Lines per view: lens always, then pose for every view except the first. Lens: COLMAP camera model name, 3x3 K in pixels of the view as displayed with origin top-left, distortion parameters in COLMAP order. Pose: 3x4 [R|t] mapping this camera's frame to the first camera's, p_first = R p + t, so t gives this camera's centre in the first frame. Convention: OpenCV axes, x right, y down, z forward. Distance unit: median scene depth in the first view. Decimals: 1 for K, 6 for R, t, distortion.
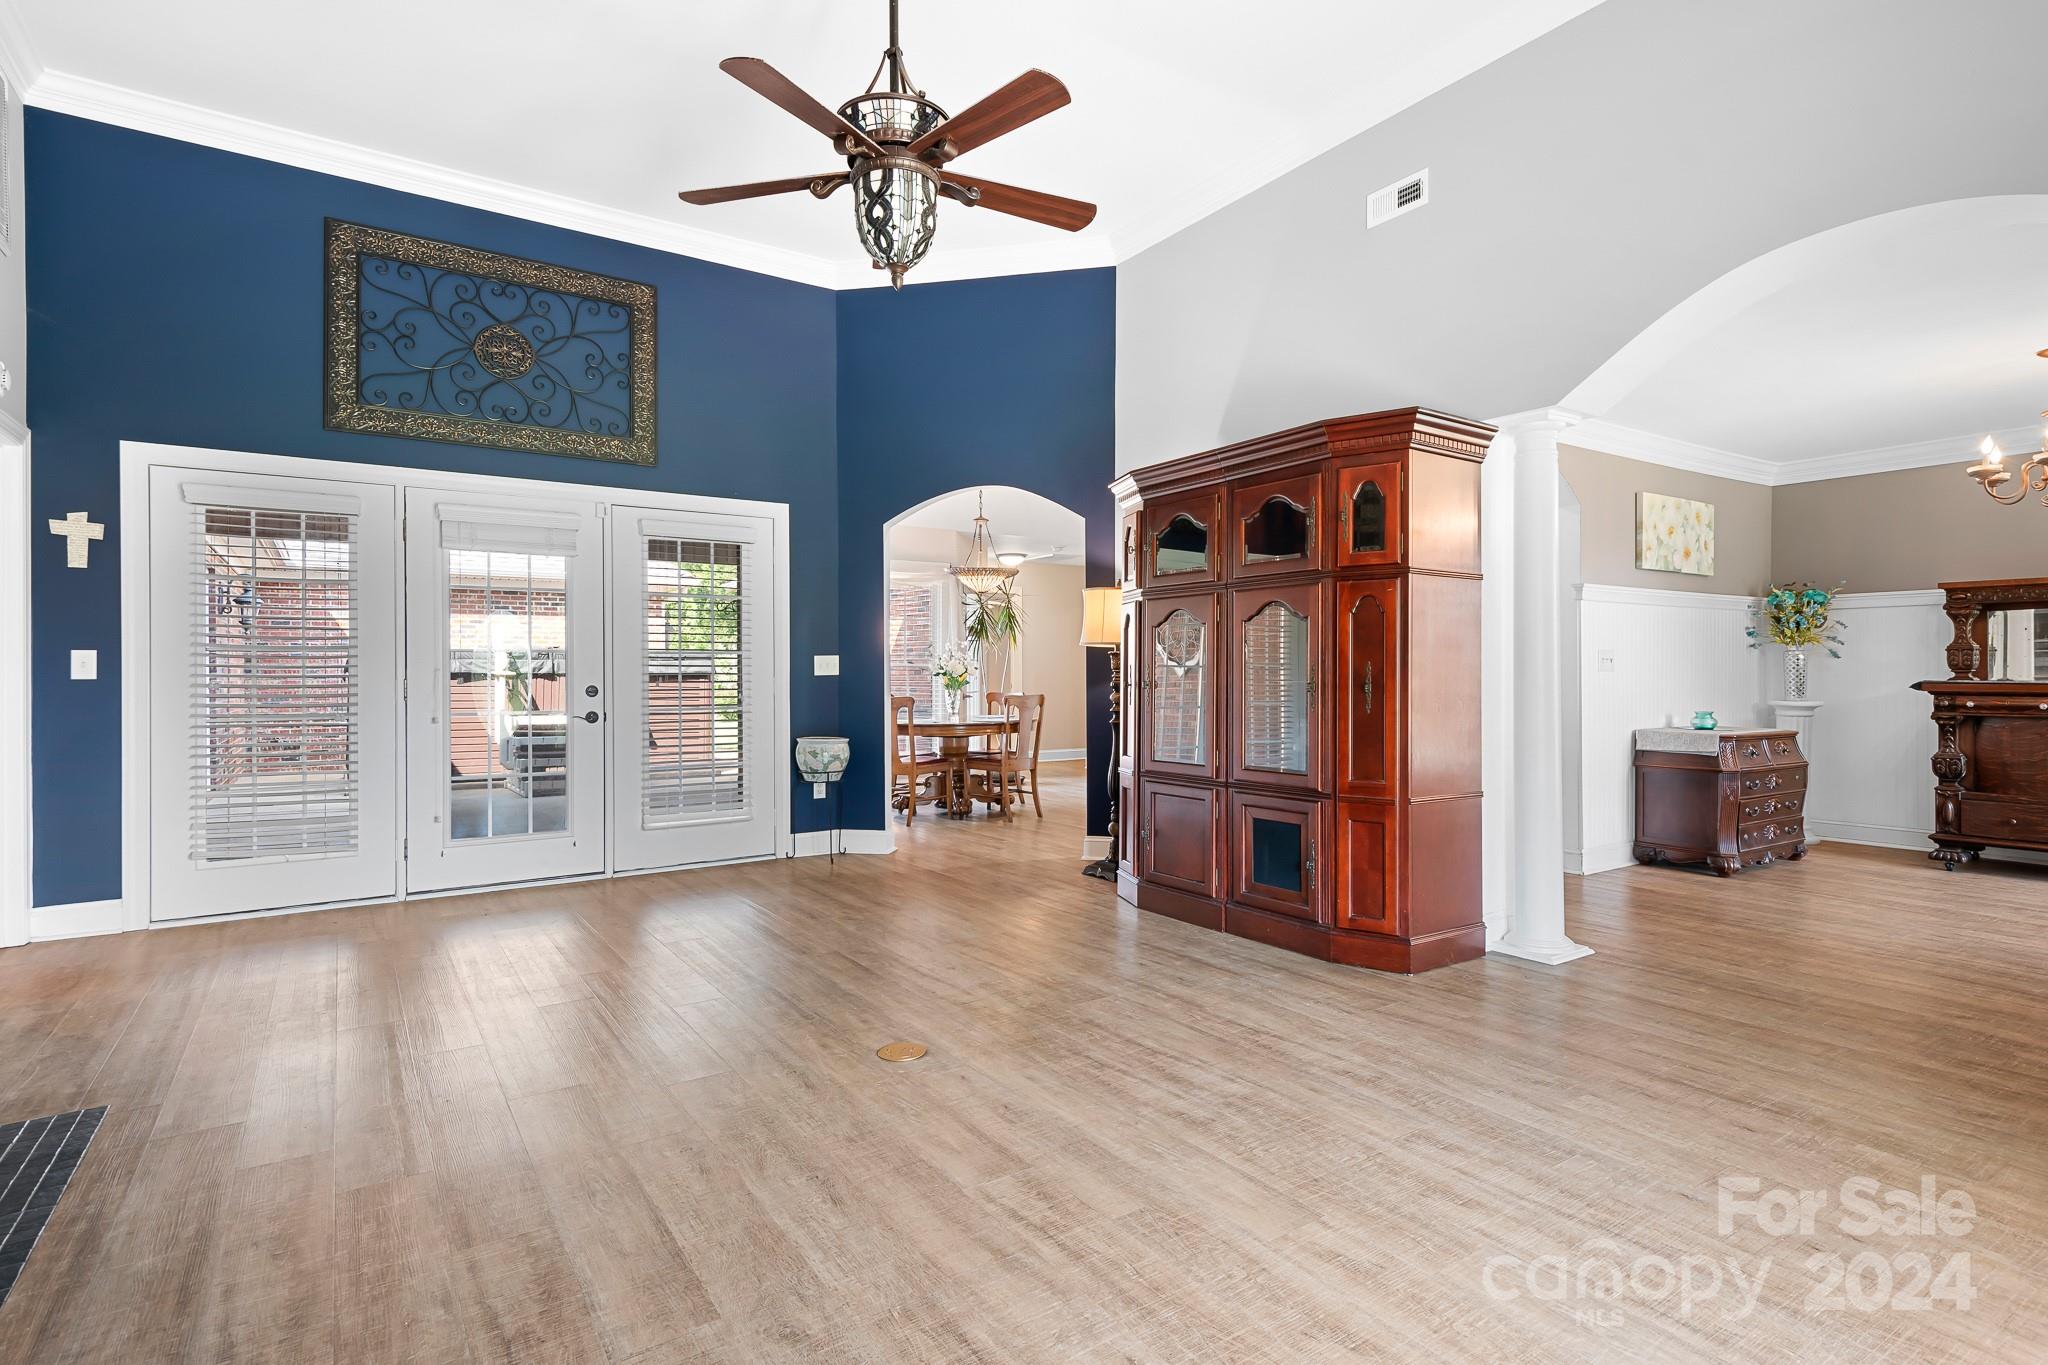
lens RADIAL K [[1016.9, 0, 1015.4], [0, 1016.9, 675.6], [0, 0, 1]] dist [0.005591, 0.000442]
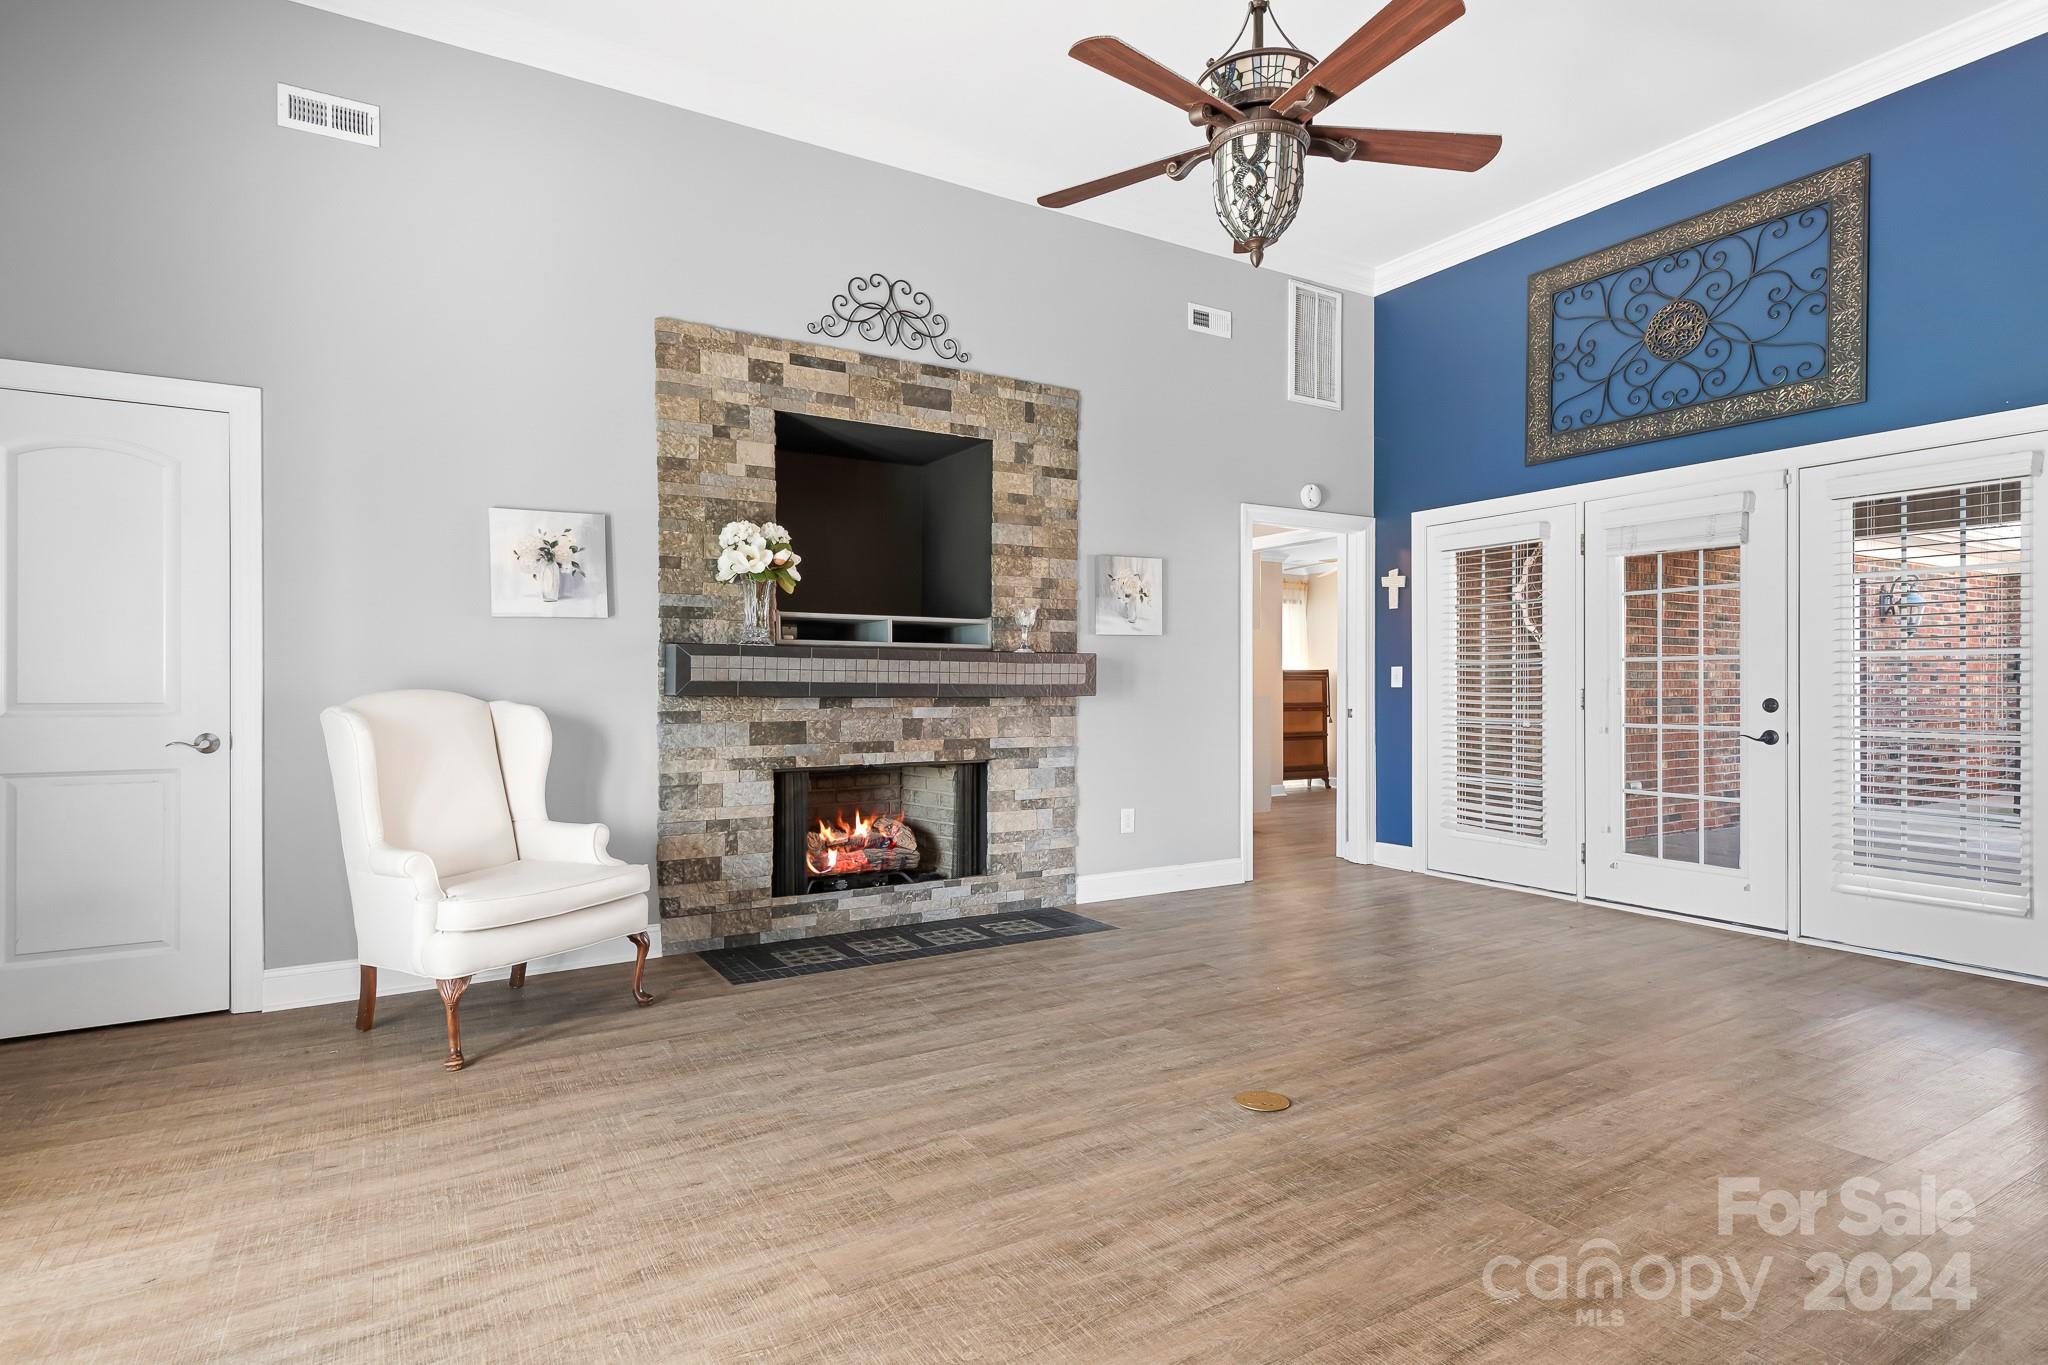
lens RADIAL K [[1048.2, 0, 1030.5], [0, 1048.2, 689.7], [0, 0, 1]] dist [0.010887, -0.000999]
pose [[-0.041479, 0.009102, -0.999098, 0.607820], [-0.000146, 0.999958, 0.009116, -0.006098], [0.999139, 0.000524, -0.041476, 0.603341]]
